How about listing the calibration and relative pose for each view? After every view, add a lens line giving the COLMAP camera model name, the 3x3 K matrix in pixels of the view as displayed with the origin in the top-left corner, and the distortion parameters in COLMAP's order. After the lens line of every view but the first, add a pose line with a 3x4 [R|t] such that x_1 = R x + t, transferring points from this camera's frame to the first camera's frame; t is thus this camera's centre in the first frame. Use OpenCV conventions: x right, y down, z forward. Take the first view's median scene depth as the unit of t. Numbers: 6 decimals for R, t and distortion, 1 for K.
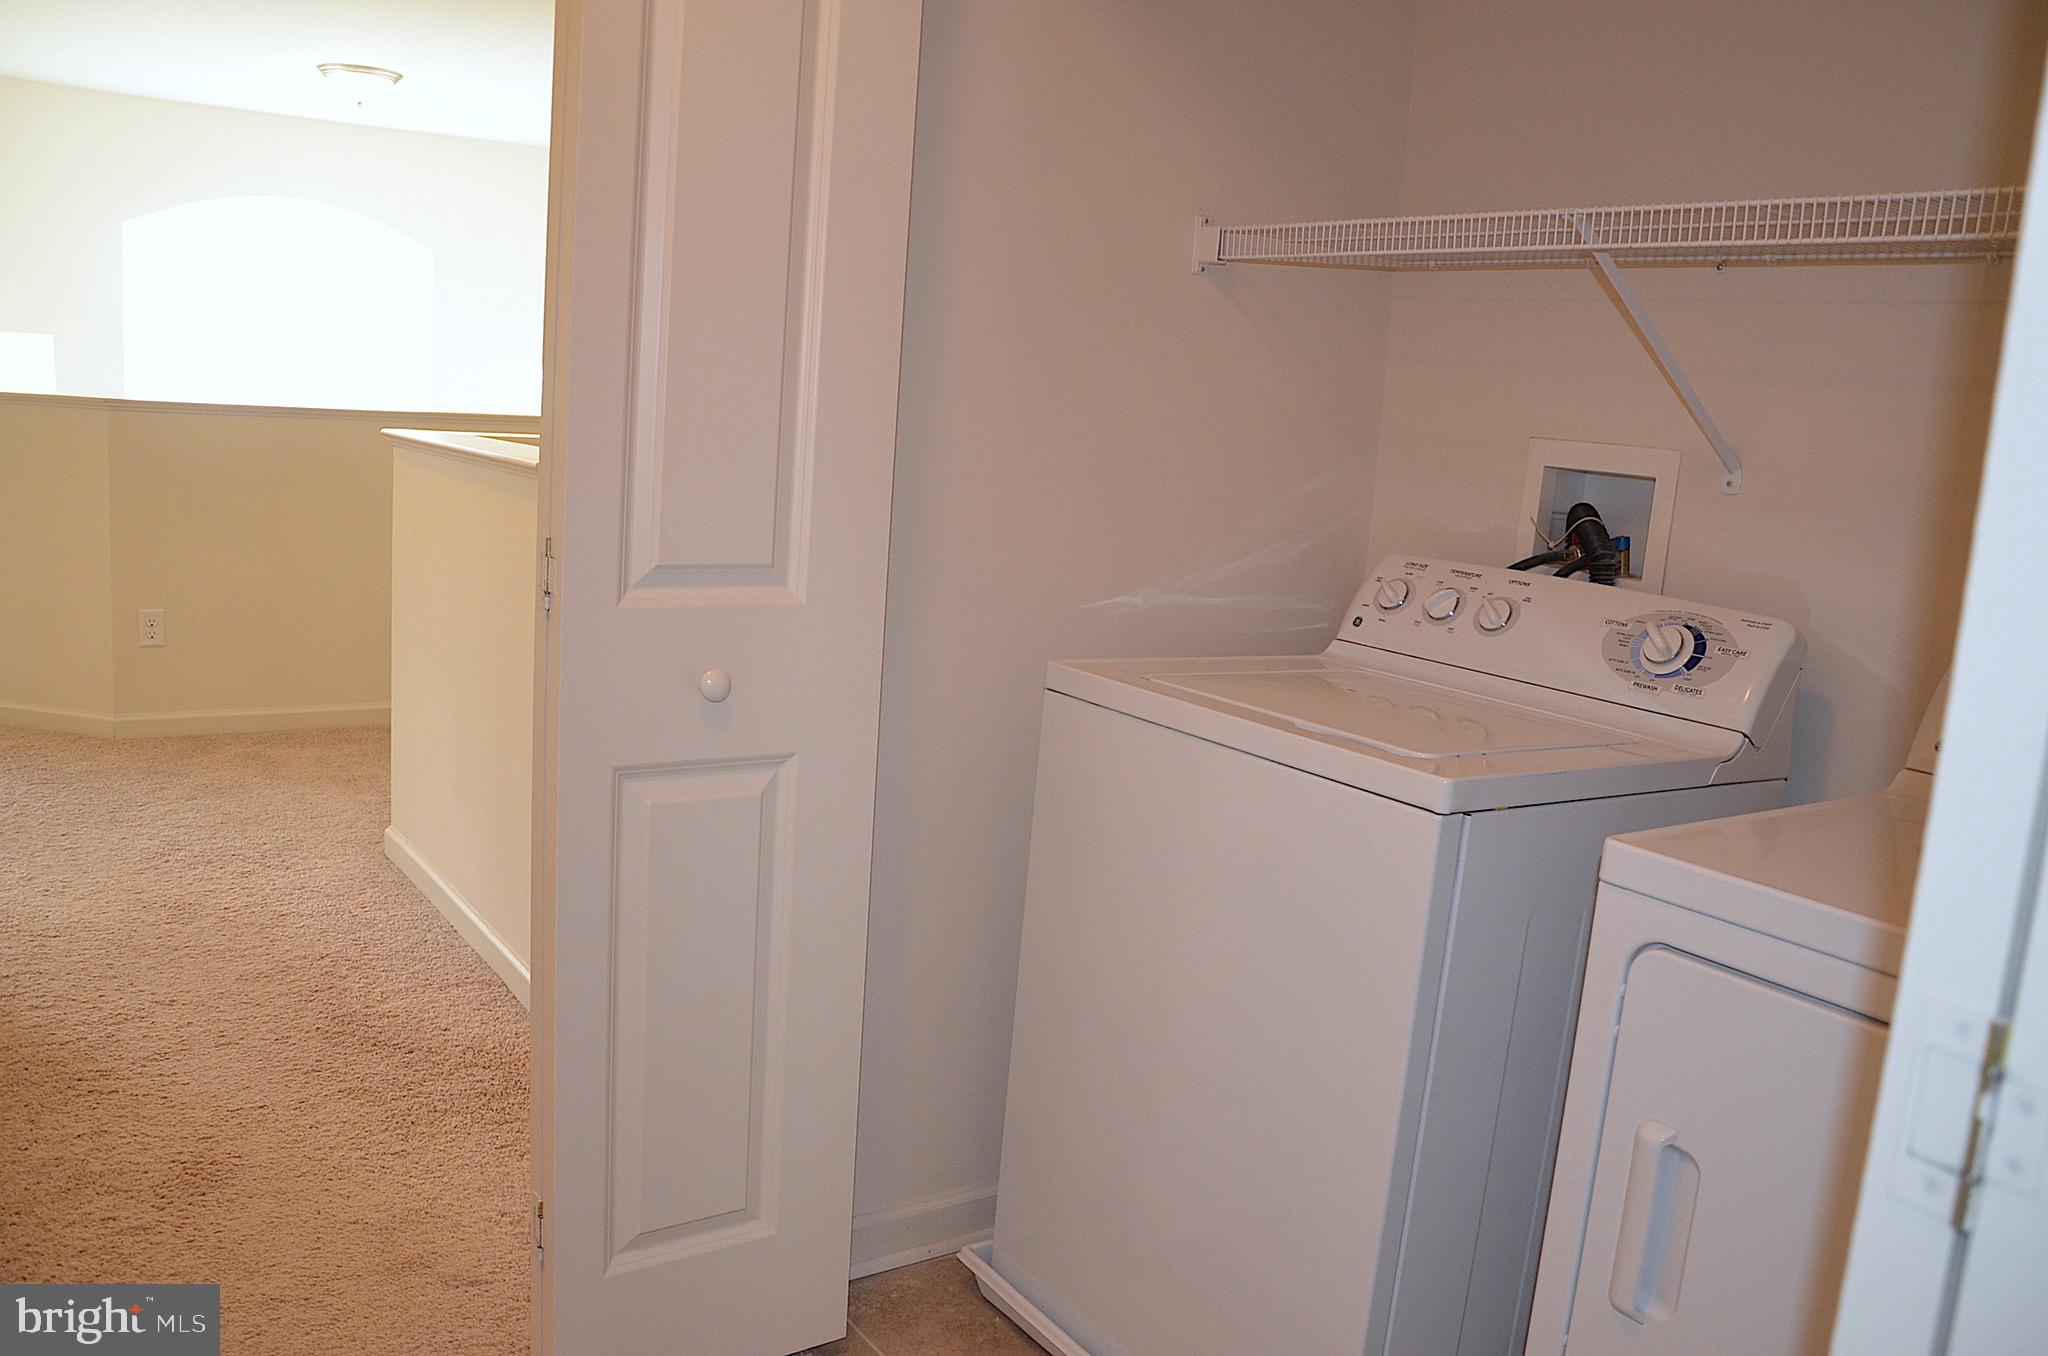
lens RADIAL K [[1636.5, 0, 1026.8], [0, 1636.5, 681.6], [0, 0, 1]] dist [-0.146836, 0.124417]
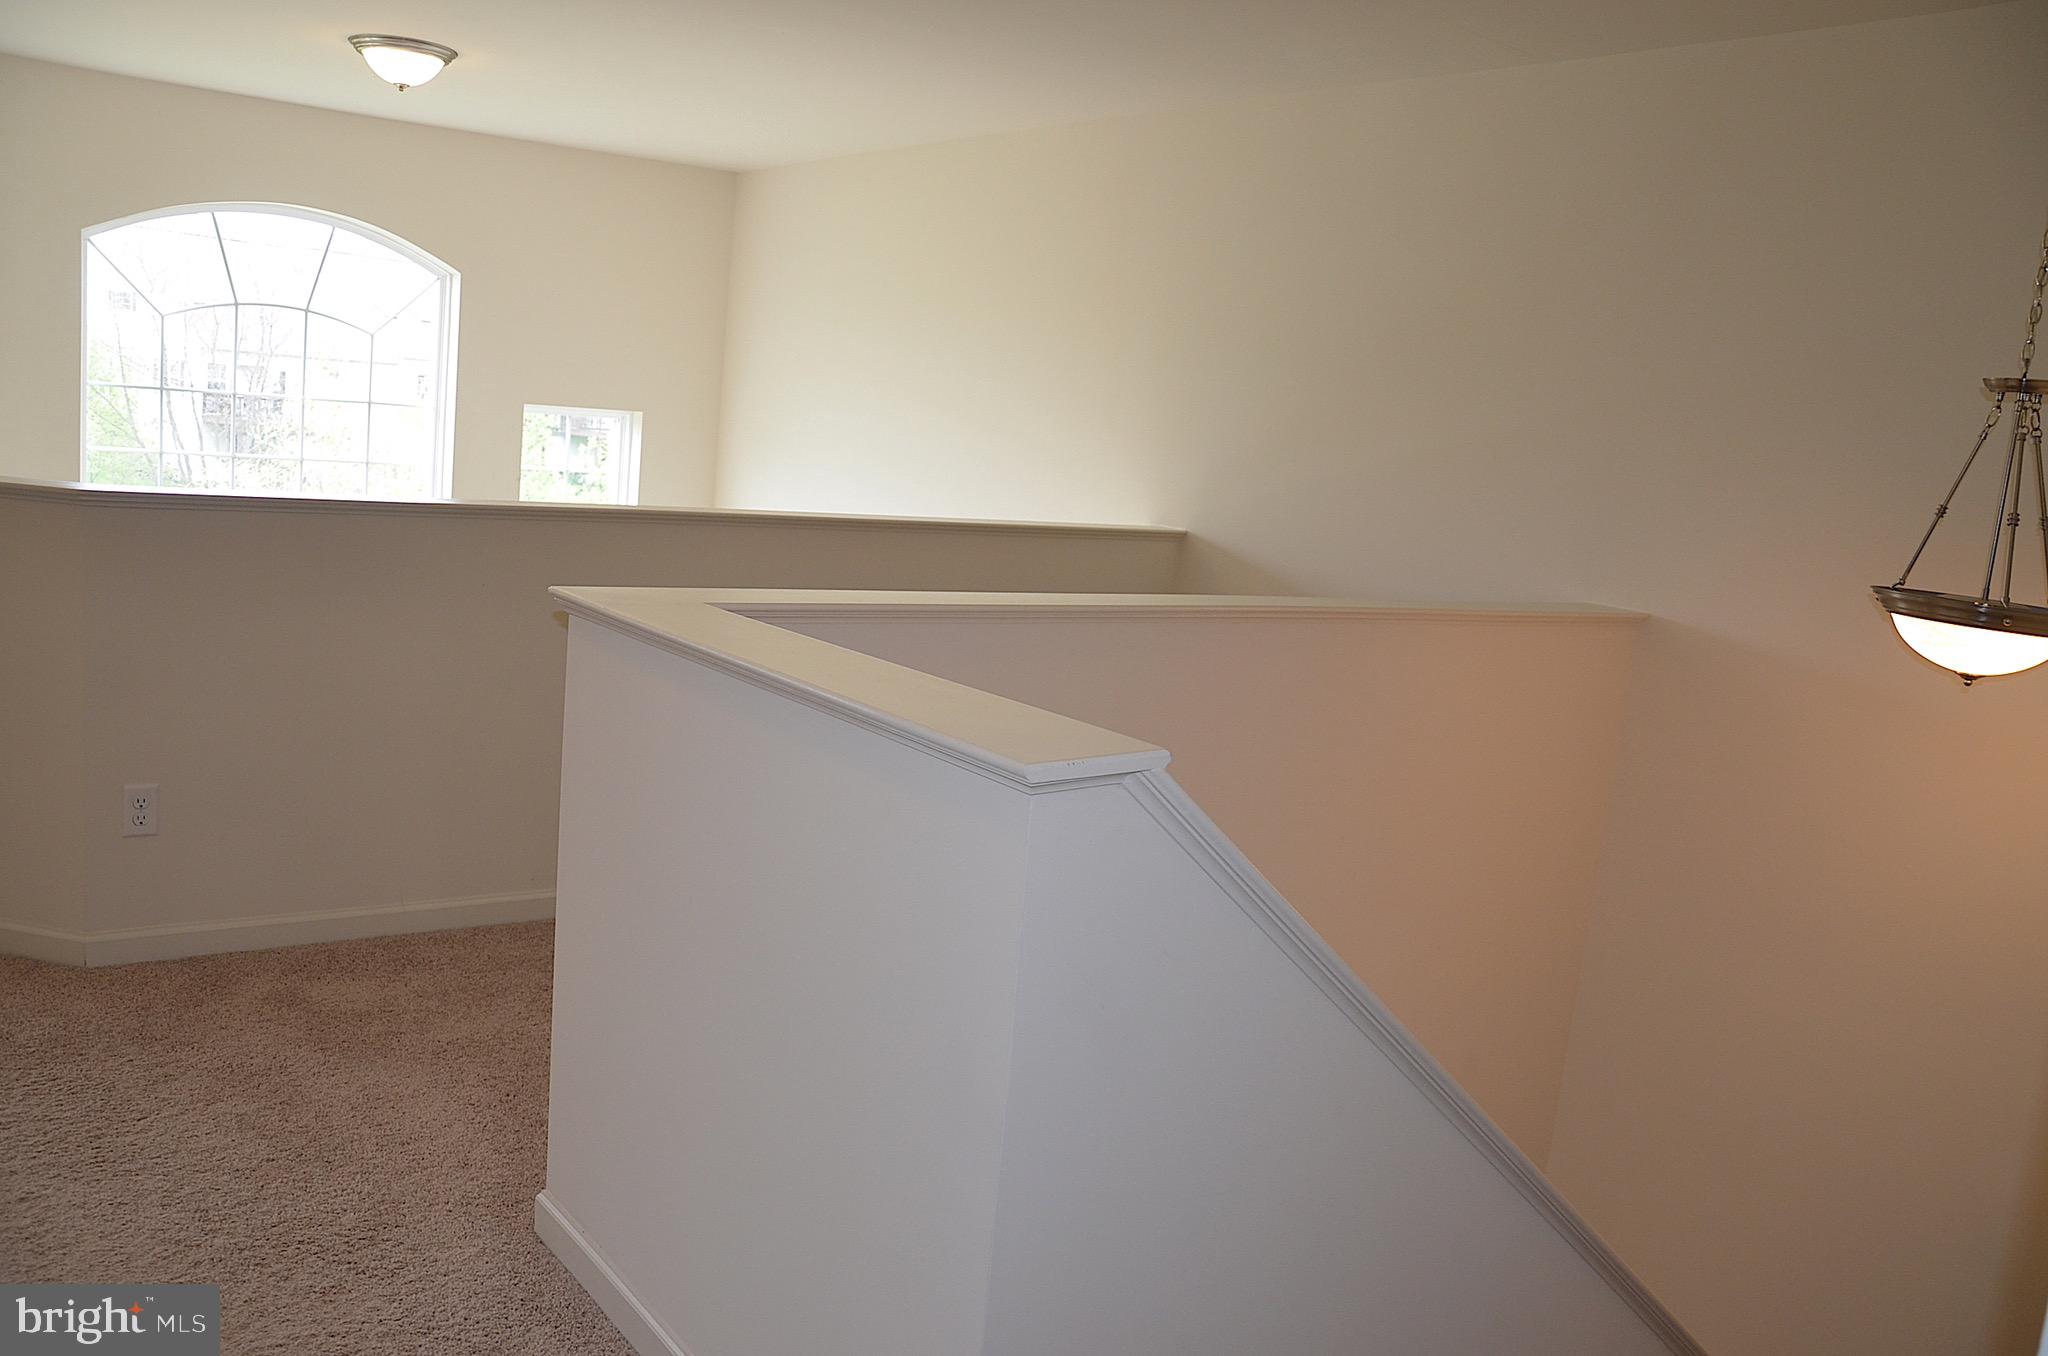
lens RADIAL K [[1636.5, 0, 1027.2], [0, 1636.5, 676.5], [0, 0, 1]] dist [-0.146836, 0.124417]
pose [[0.998937, 0.016561, 0.043020, -0.238662], [-0.016131, 0.999817, -0.010324, -0.119253], [-0.043183, 0.009619, 0.999021, 0.348492]]
